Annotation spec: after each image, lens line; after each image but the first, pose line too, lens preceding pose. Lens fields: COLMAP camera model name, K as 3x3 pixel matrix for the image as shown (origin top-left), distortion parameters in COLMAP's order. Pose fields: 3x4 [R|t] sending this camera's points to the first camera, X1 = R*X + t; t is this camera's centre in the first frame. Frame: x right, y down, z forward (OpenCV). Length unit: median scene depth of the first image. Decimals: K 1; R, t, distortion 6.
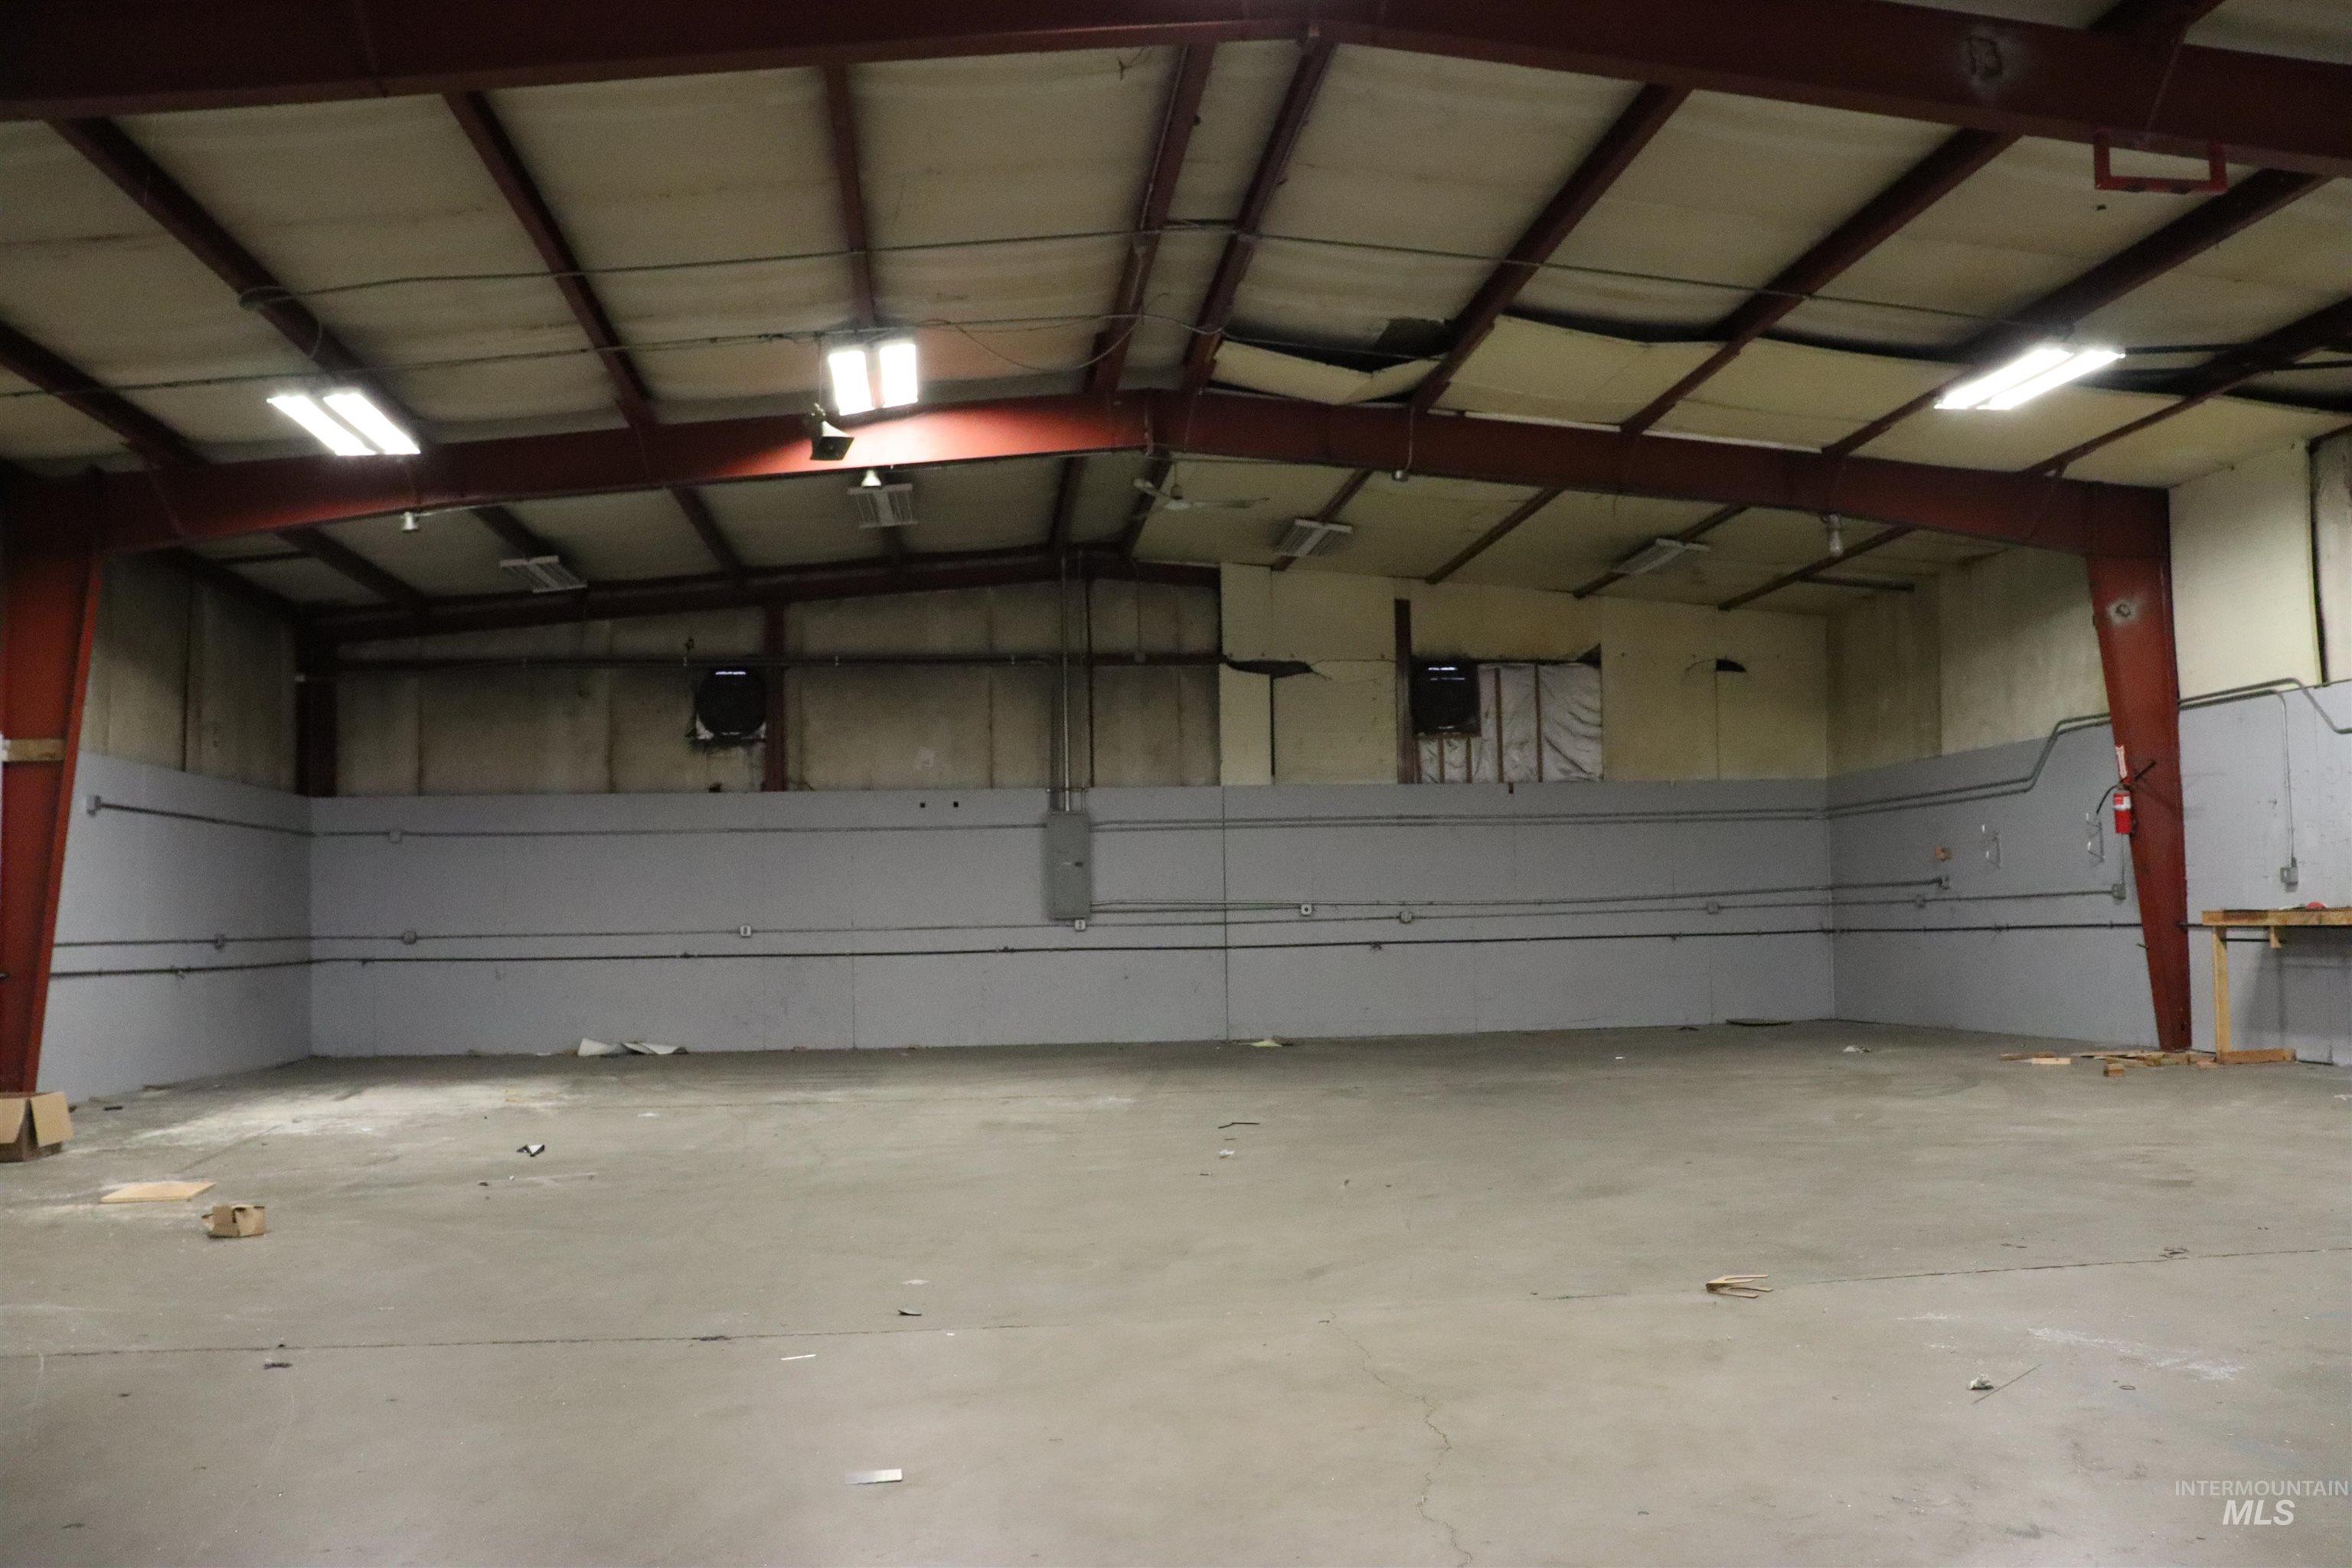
lens RADIAL K [[1931.6, 0, 1176.0], [0, 1931.6, 784.0], [0, 0, 1]] dist [-0.096693, 0.006854]
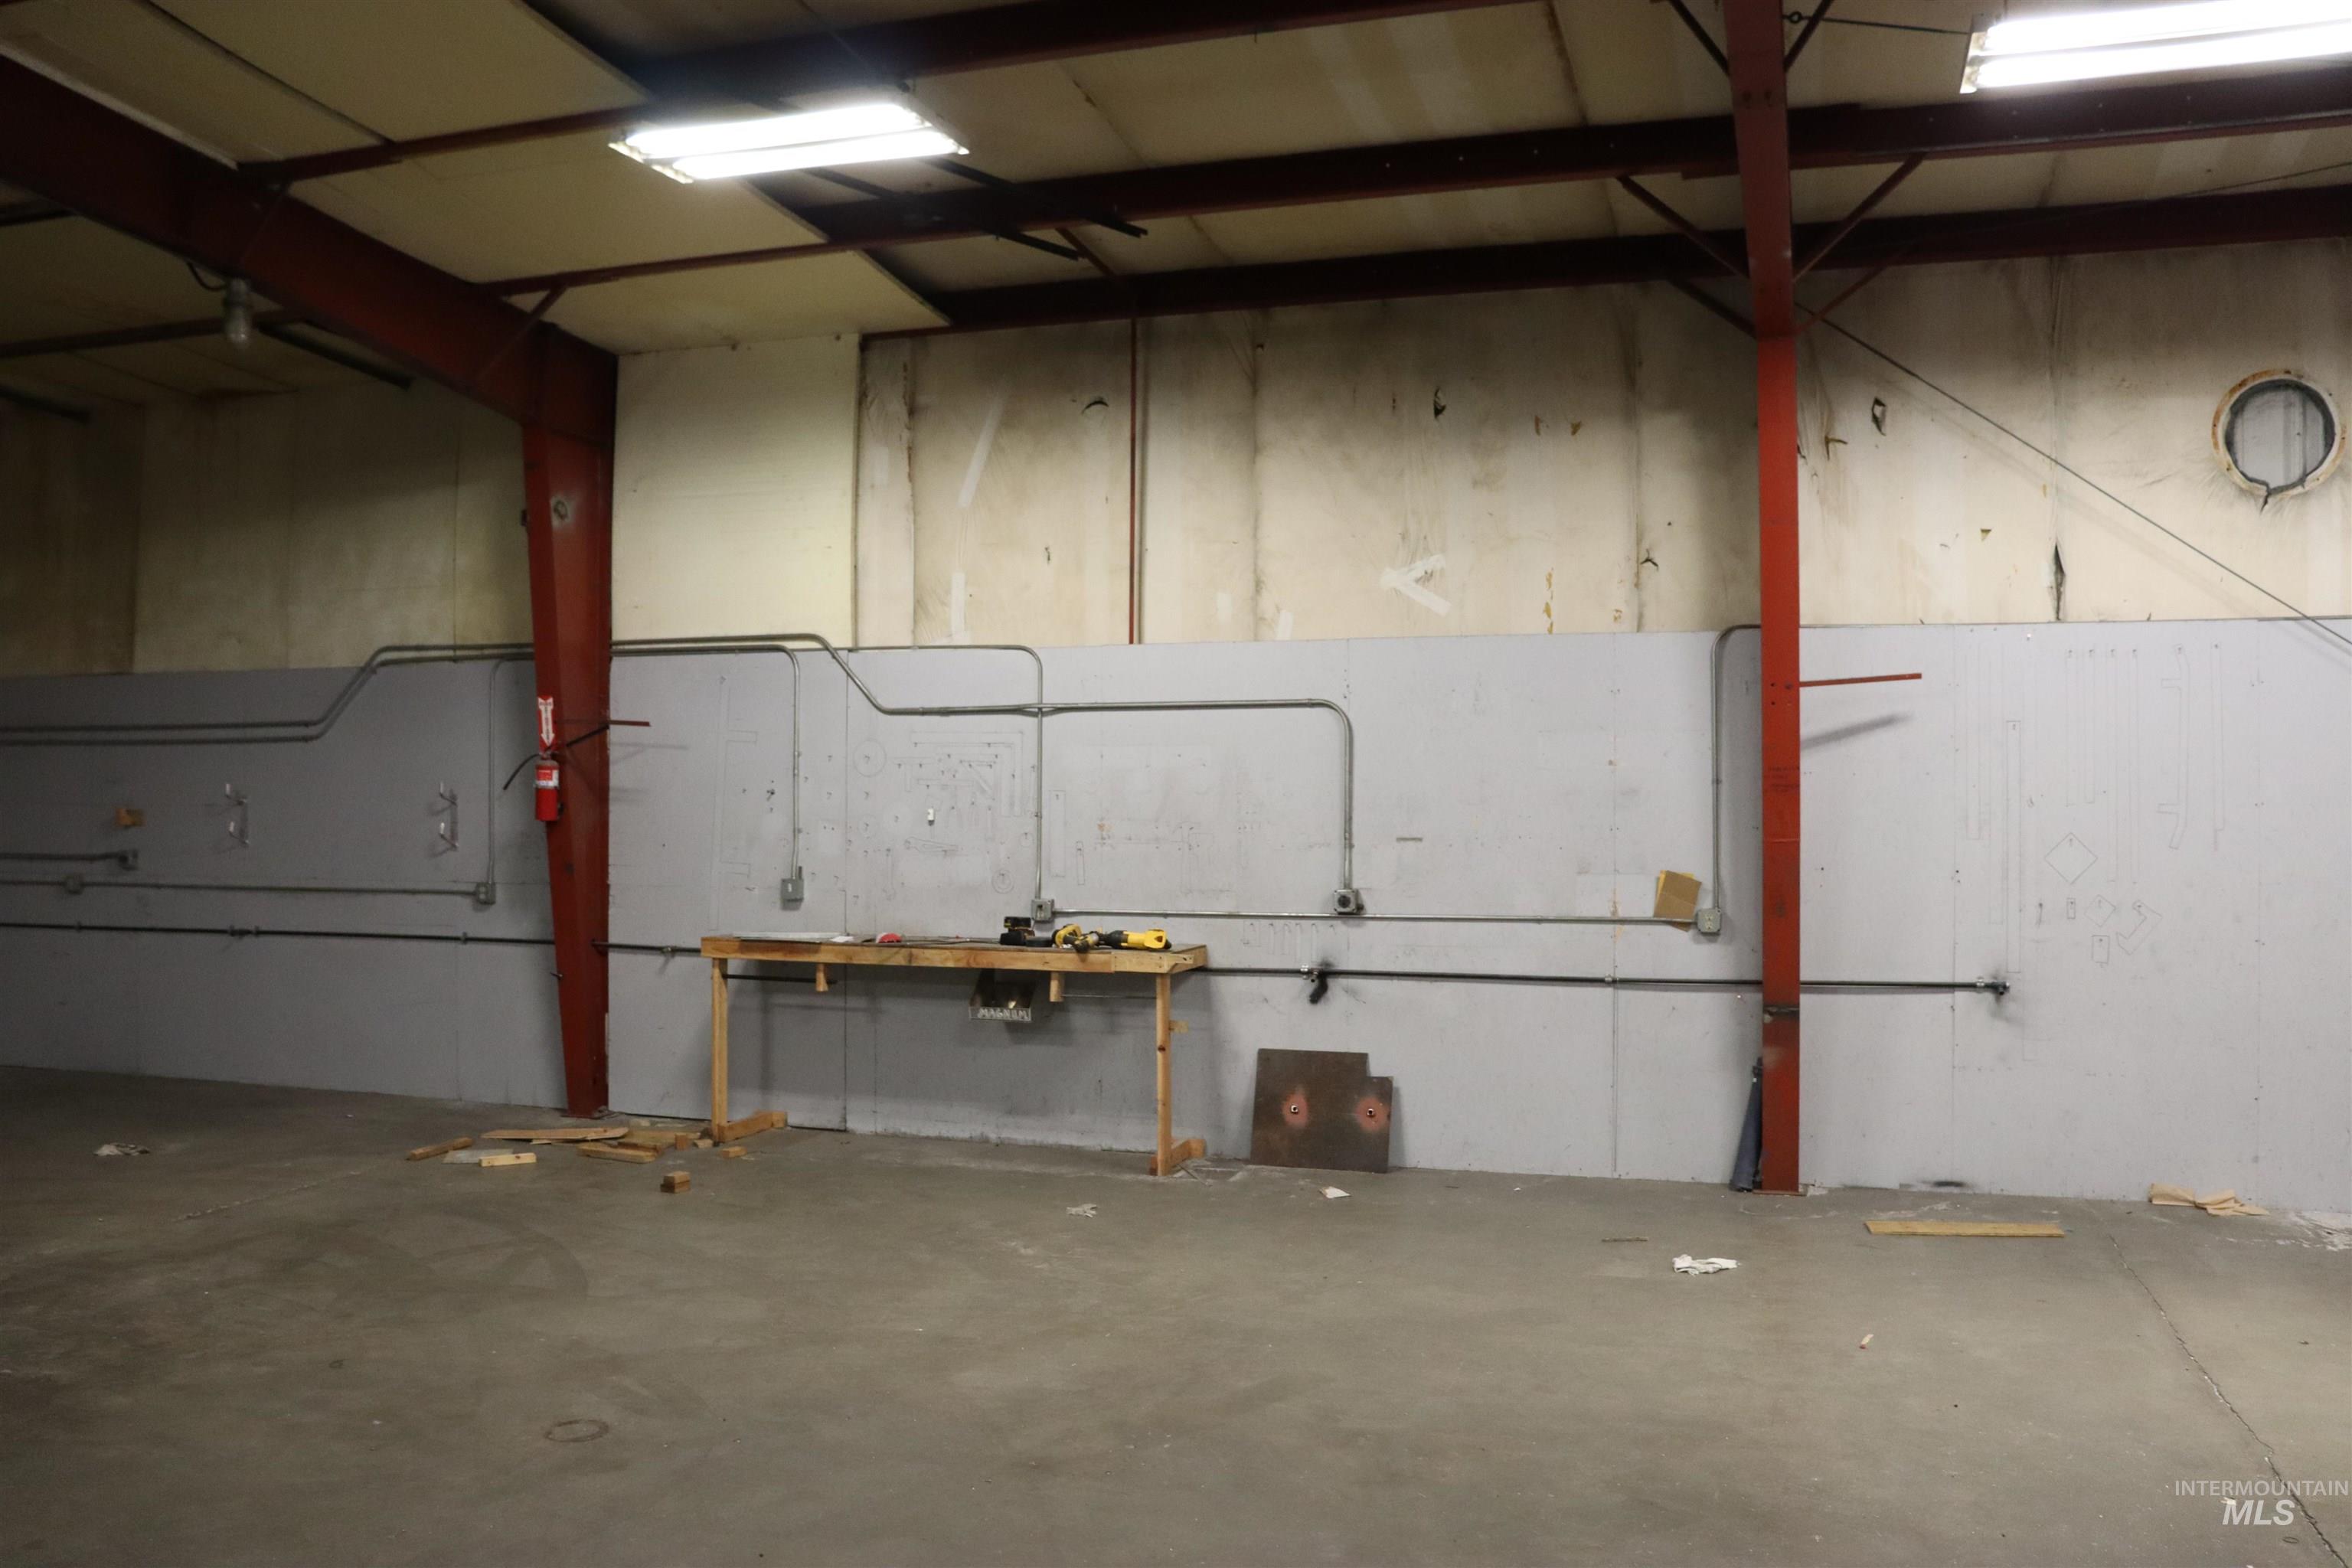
lens RADIAL K [[1931.6, 0, 1176.0], [0, 1931.6, 784.0], [0, 0, 1]] dist [-0.096693, 0.006854]
pose [[0.425894, 0.024454, 0.904443, -0.052589], [-0.077493, 0.996947, 0.009536, -0.013197], [-0.901449, -0.074150, 0.426488, 0.475874]]
